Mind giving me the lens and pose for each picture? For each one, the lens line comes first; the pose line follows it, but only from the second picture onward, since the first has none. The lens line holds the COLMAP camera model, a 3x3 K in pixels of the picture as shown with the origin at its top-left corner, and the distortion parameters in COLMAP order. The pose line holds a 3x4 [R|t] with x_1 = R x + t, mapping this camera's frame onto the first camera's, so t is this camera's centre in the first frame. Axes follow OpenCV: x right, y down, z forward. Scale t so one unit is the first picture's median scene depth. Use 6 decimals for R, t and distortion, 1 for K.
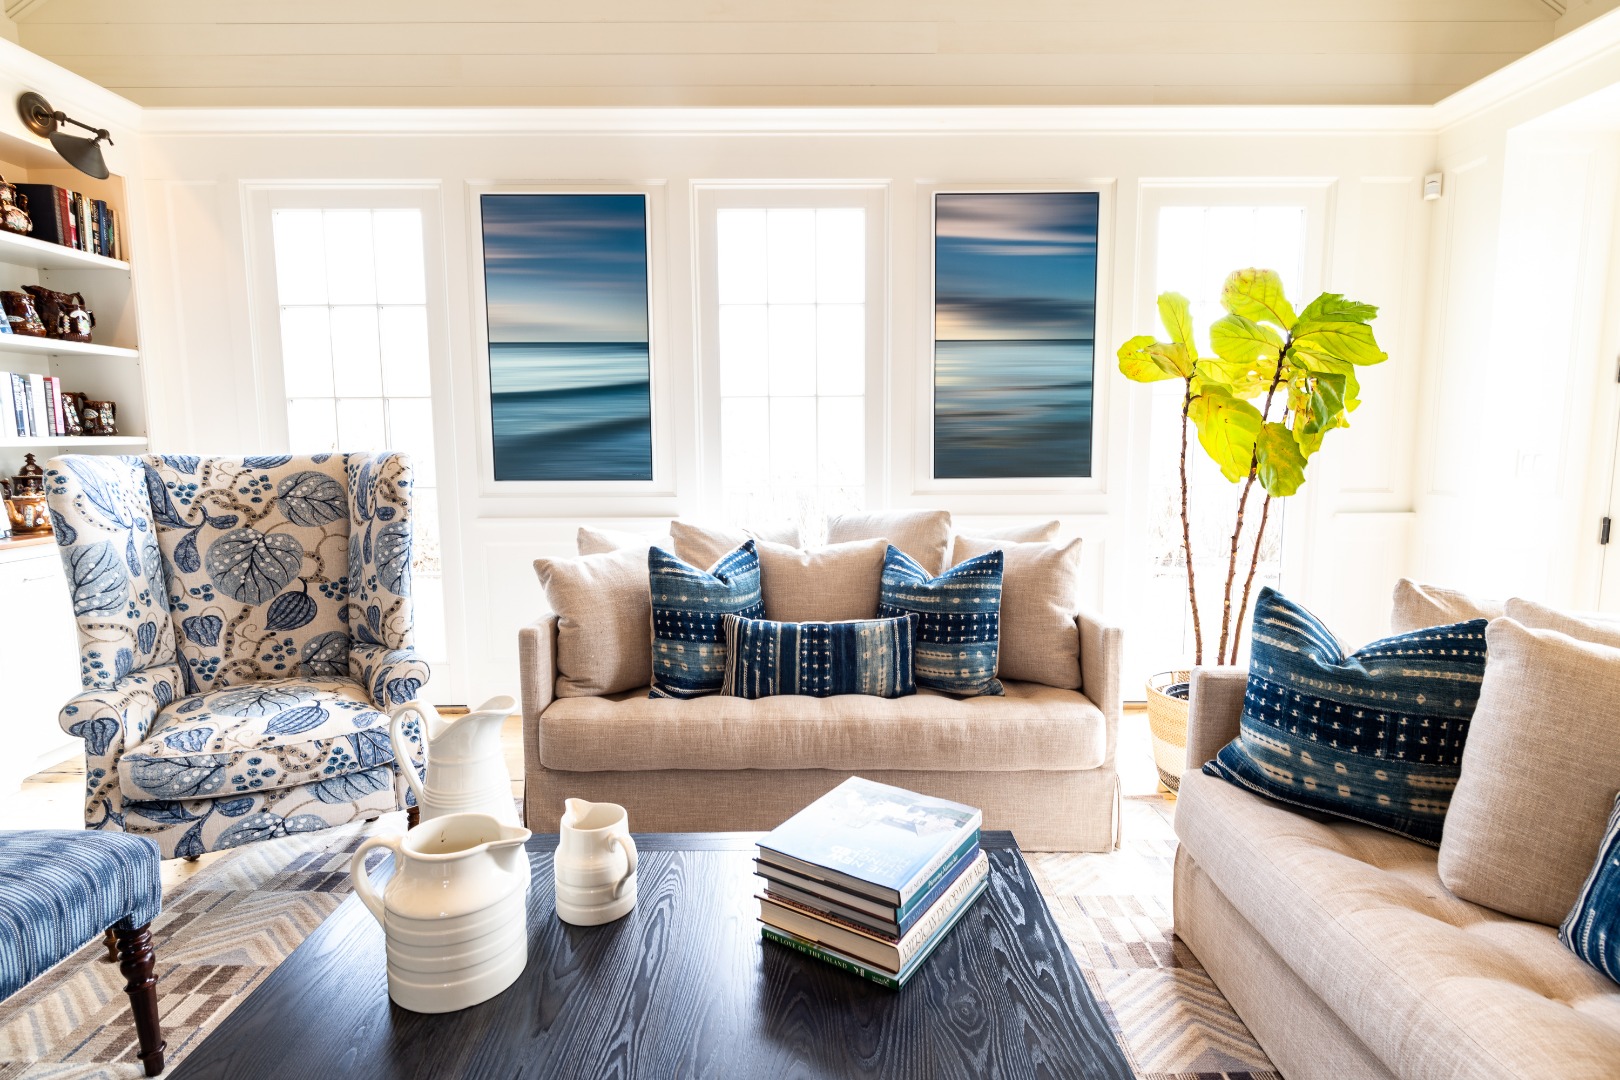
lens RADIAL K [[837.2, 0, 819.2], [0, 837.2, 535.5], [0, 0, 1]] dist [0.002506, 0.001361]
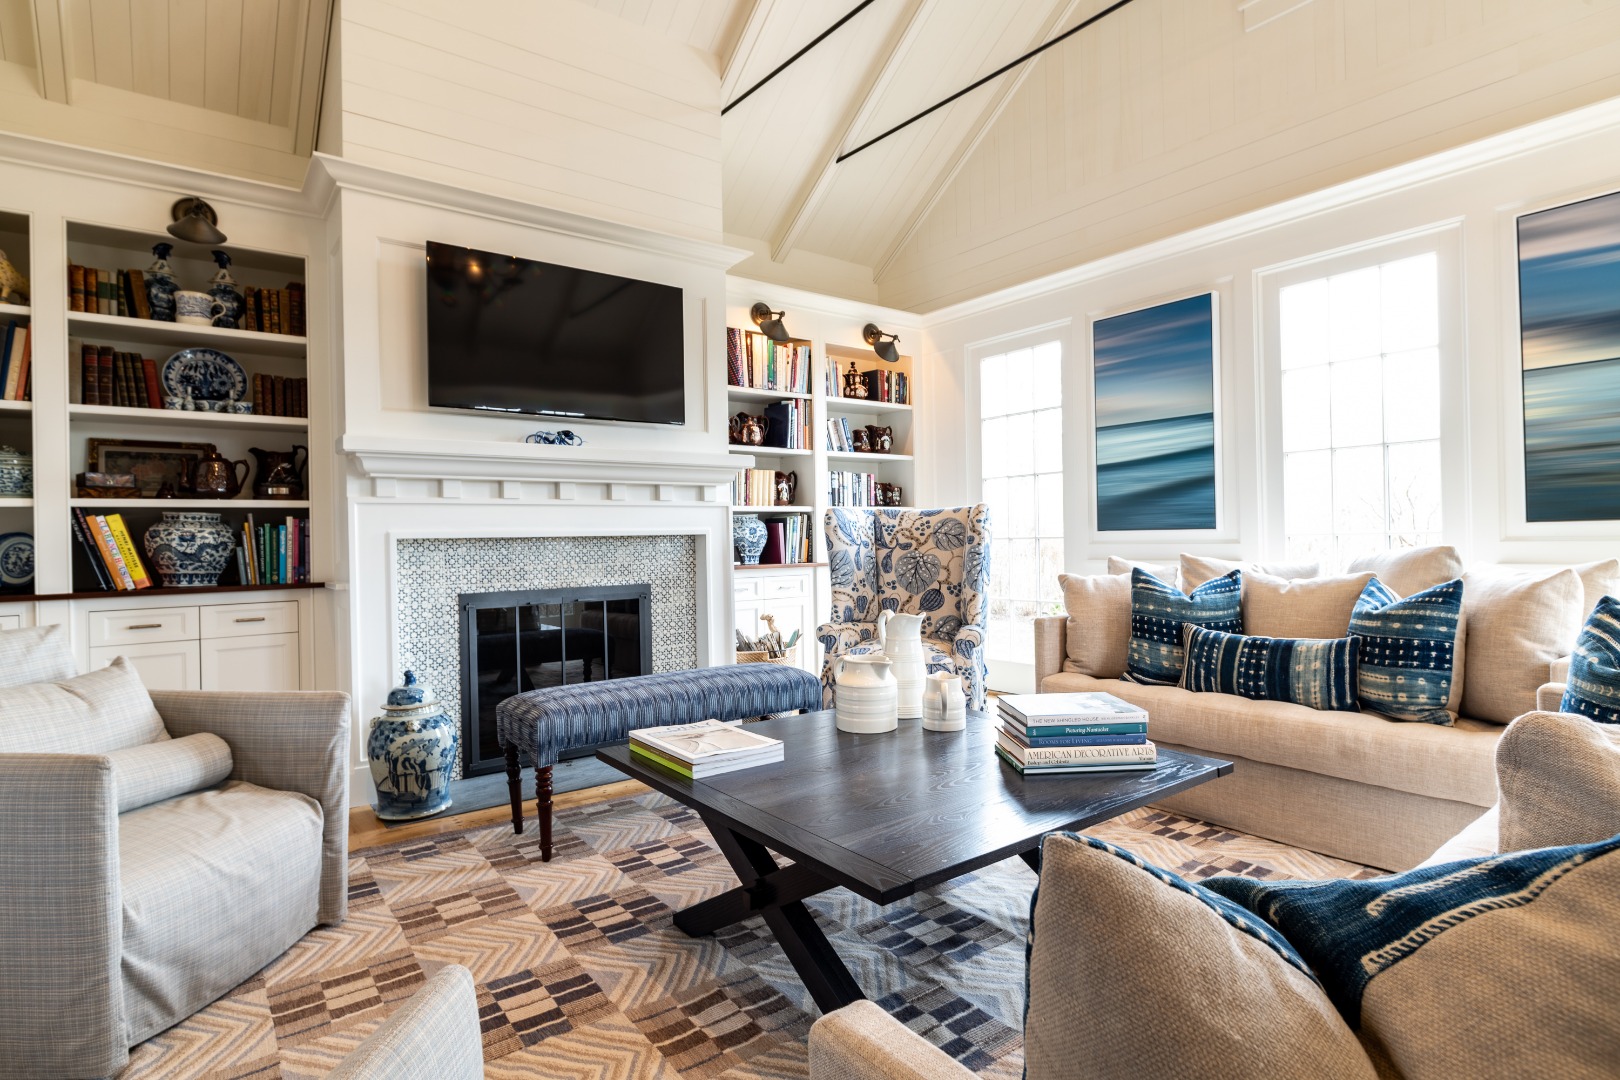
lens RADIAL K [[837.2, 0, 819.2], [0, 837.2, 535.5], [0, 0, 1]] dist [0.002506, 0.001361]
pose [[0.605851, -0.008861, -0.795529, 0.551355], [-0.076775, 0.994620, -0.069548, 0.093502], [0.791865, 0.103212, 0.601911, -0.190017]]
